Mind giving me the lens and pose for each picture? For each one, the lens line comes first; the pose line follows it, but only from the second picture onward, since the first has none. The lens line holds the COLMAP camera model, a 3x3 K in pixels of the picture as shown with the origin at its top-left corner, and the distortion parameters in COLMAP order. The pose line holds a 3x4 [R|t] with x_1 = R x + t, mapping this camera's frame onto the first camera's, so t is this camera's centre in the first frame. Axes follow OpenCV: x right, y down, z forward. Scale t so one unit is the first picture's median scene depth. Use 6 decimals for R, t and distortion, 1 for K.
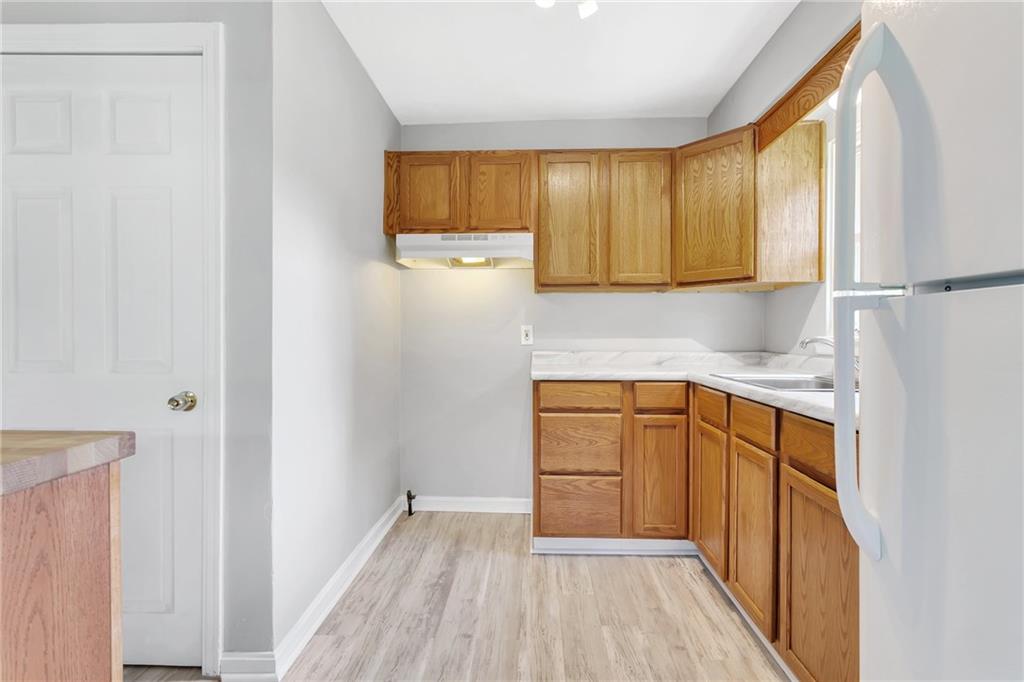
lens RADIAL K [[496.1, 0, 512.0], [0, 496.1, 341.0], [0, 0, 1]] dist [-0.001254, -0.000022]
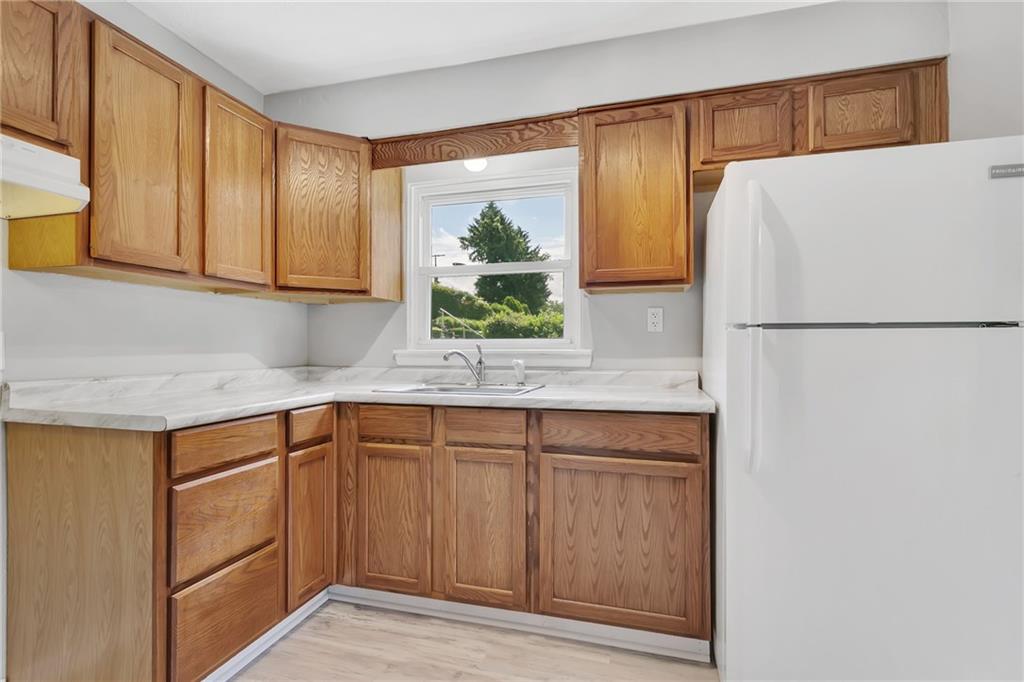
lens RADIAL K [[493.0, 0, 513.4], [0, 493.0, 343.8], [0, 0, 1]] dist [0.001491, 0.000396]
pose [[0.225658, 0.004766, 0.974195, -0.414364], [0.013691, 0.999874, -0.008063, -0.010421], [-0.974110, 0.015158, 0.225565, 0.483297]]
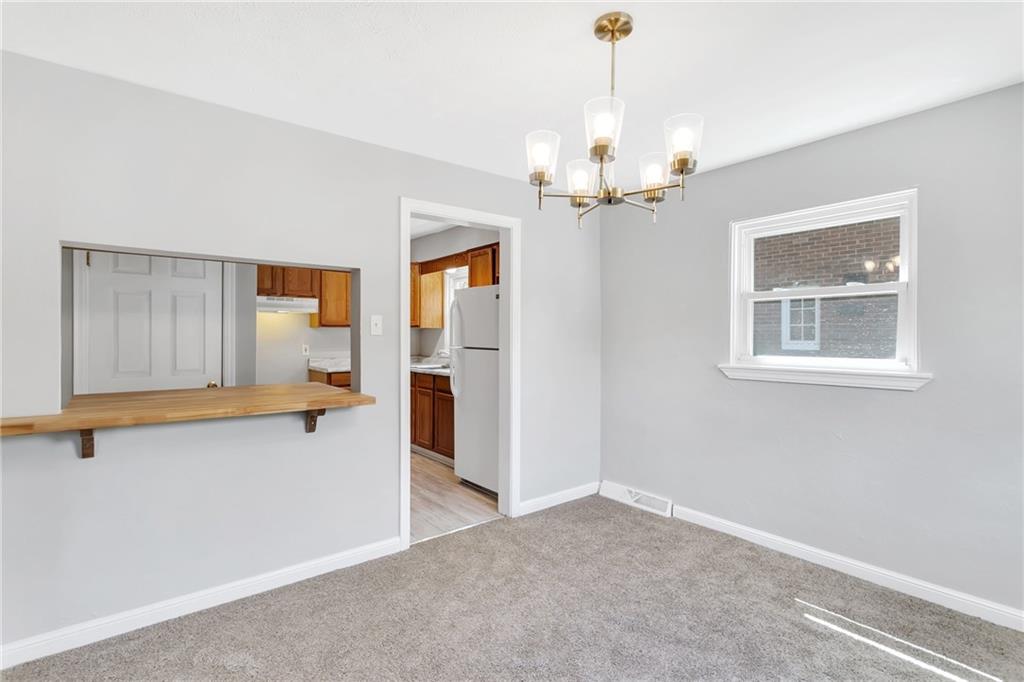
lens RADIAL K [[496.1, 0, 512.0], [0, 496.1, 341.0], [0, 0, 1]] dist [-0.001254, -0.000022]
pose [[0.754371, -0.005244, 0.656428, -0.754646], [0.005780, 0.999982, 0.001347, -0.054916], [-0.656423, 0.002778, 0.754388, -1.114839]]
